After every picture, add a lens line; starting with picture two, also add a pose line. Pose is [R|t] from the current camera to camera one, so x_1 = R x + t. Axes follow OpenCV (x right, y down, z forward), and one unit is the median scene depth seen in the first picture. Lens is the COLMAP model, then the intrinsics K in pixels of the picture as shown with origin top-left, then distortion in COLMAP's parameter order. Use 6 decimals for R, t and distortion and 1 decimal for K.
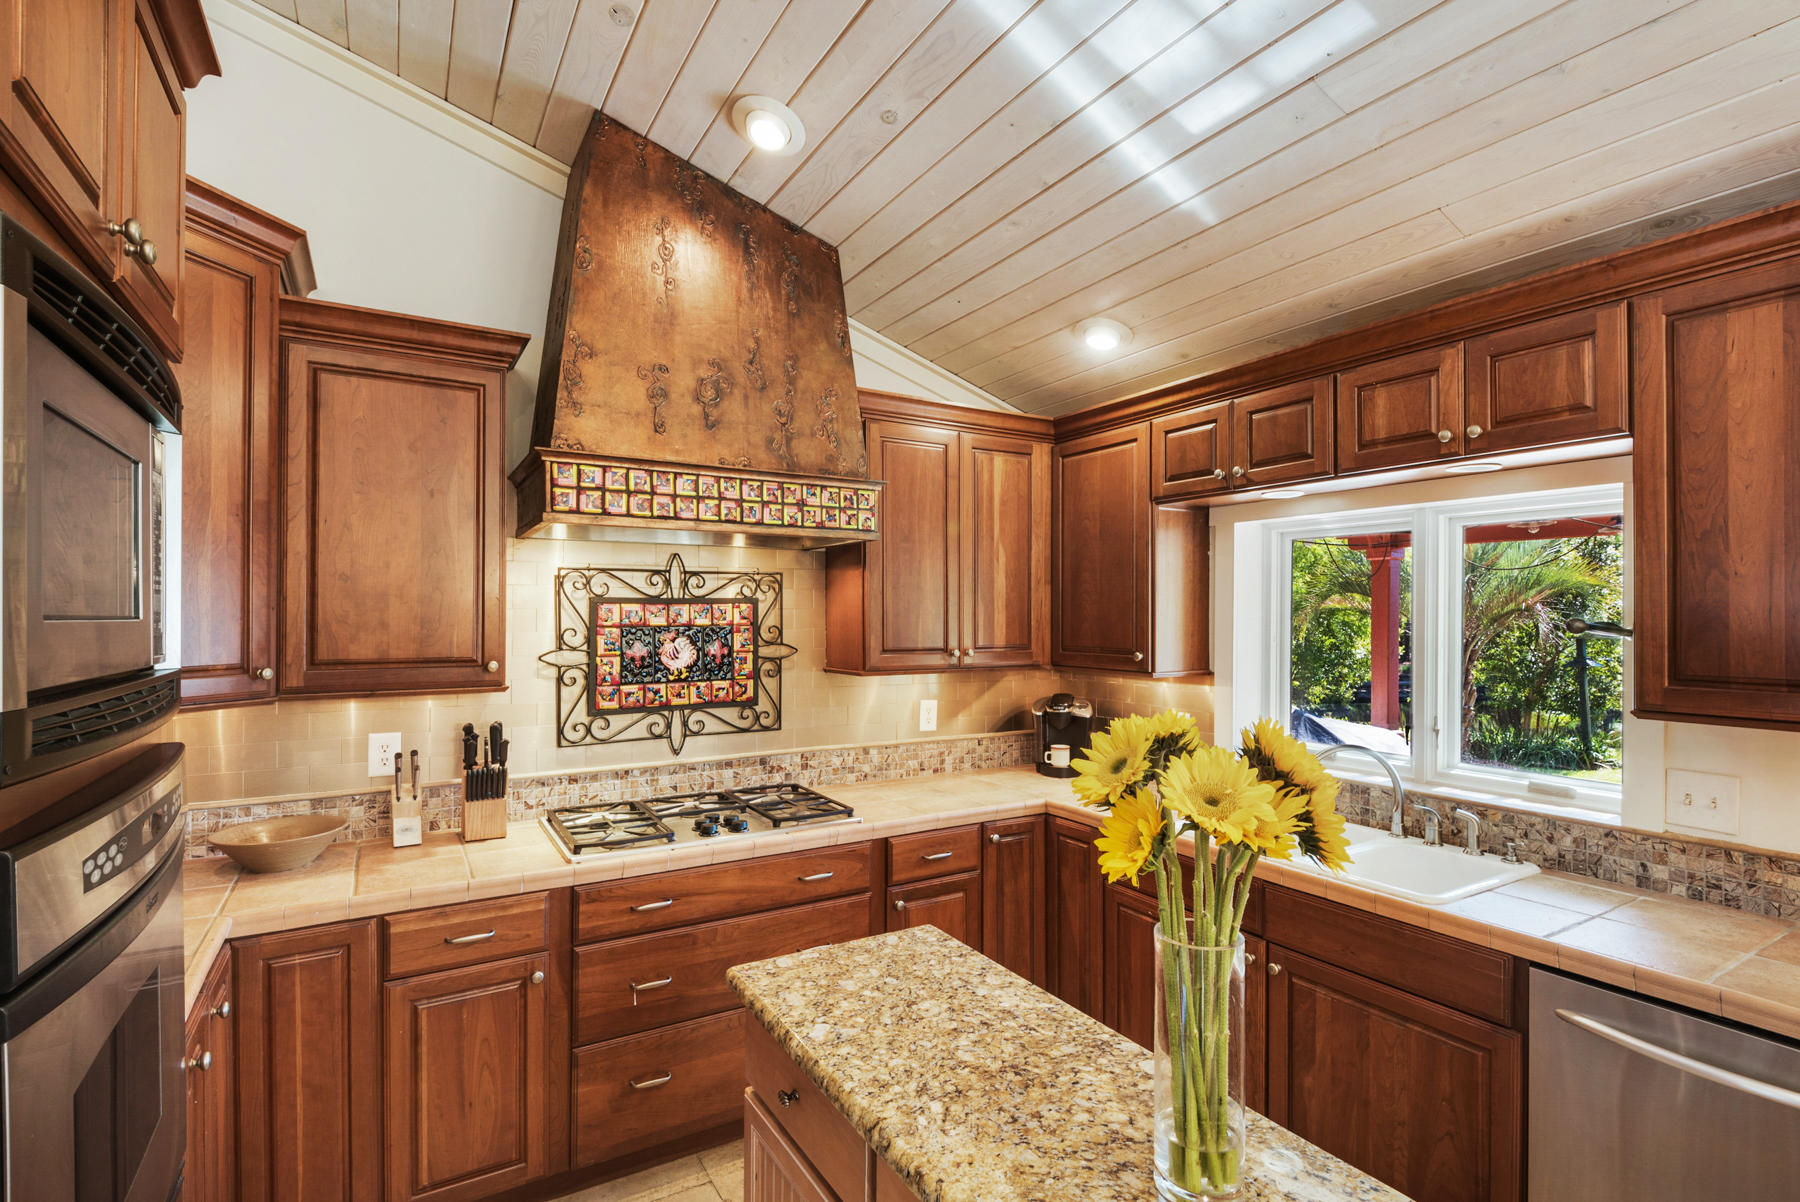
lens RADIAL K [[847.9, 0, 944.0], [0, 847.9, 614.9], [0, 0, 1]] dist [0.002036, -0.005870]
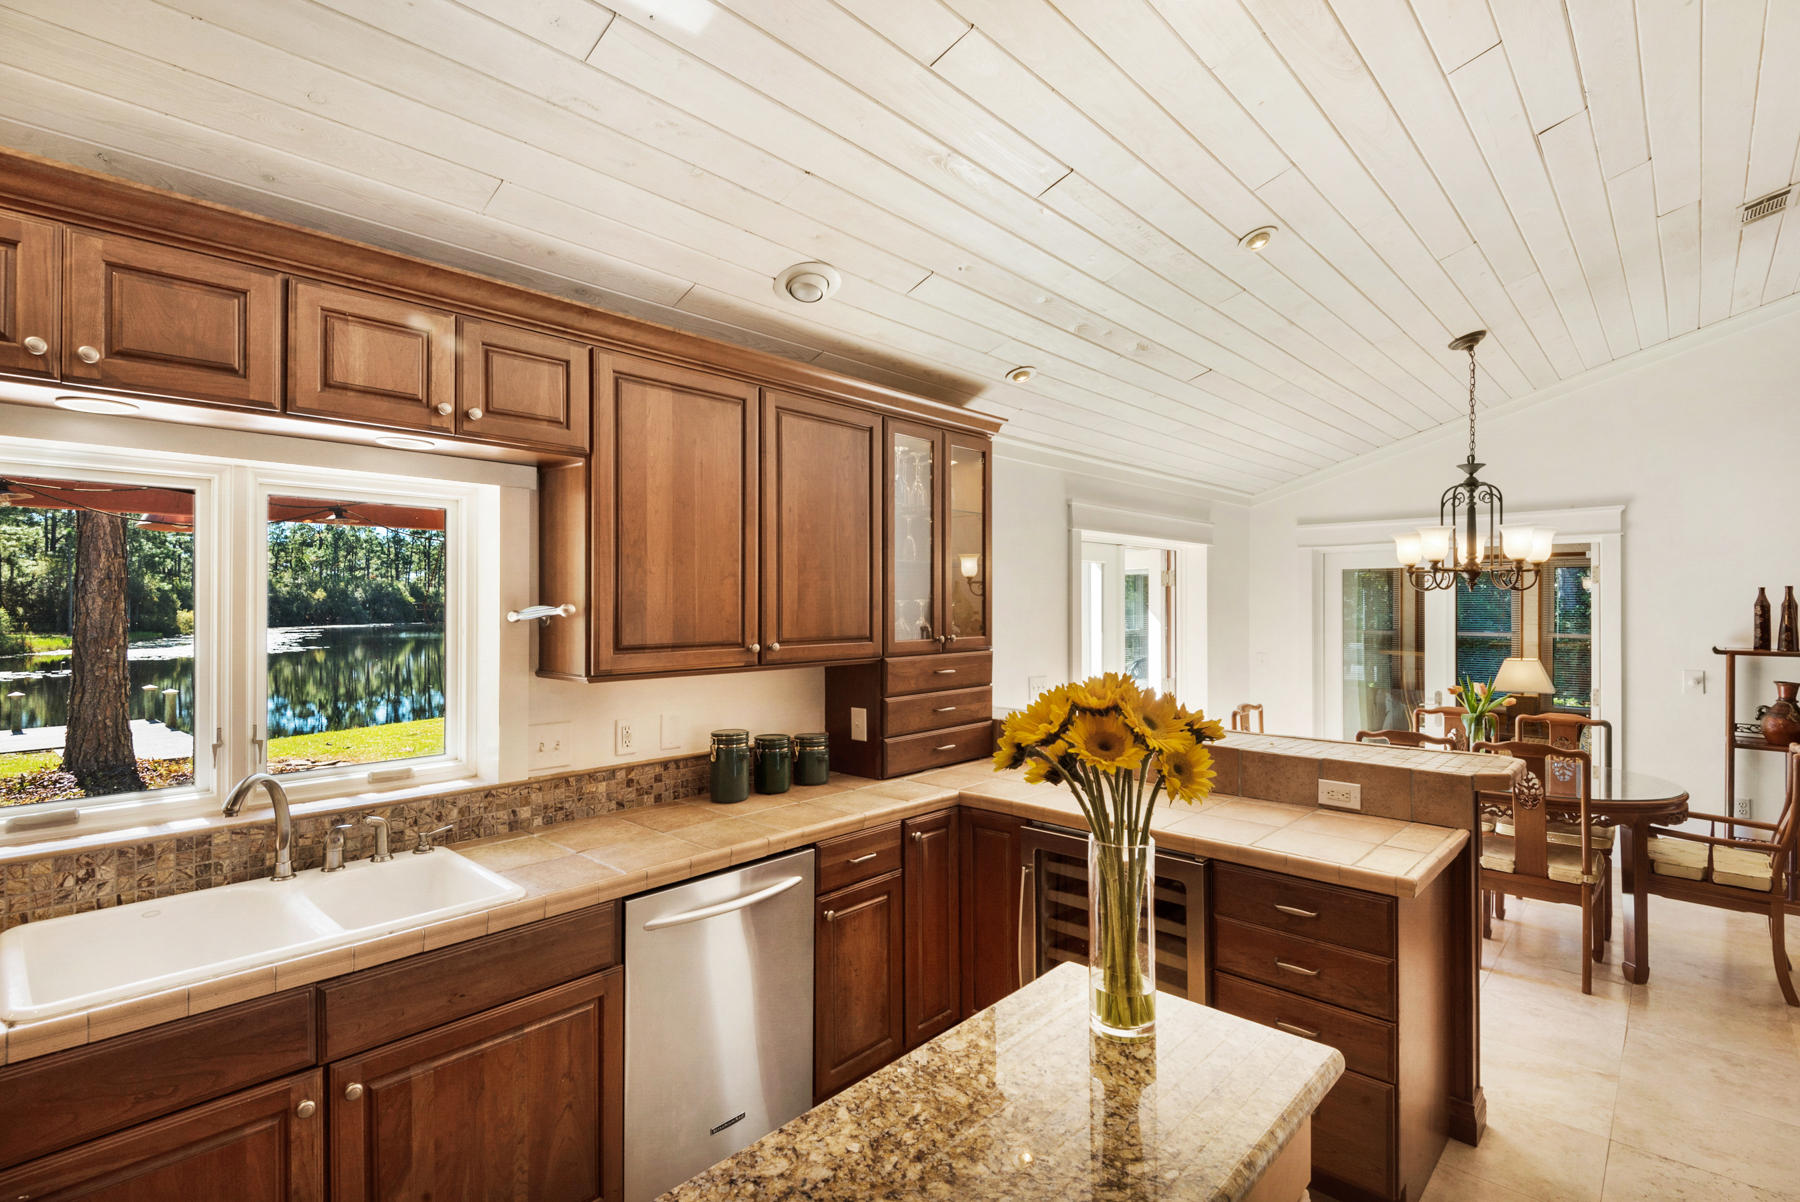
lens RADIAL K [[840.4, 0, 848.9], [0, 840.4, 601.6], [0, 0, 1]] dist [-0.033026, -0.001319]
pose [[-0.216472, -0.001917, 0.976287, -0.349600], [0.004343, 0.999986, 0.002927, 0.000122], [-0.976279, 0.004873, -0.216461, 0.667563]]
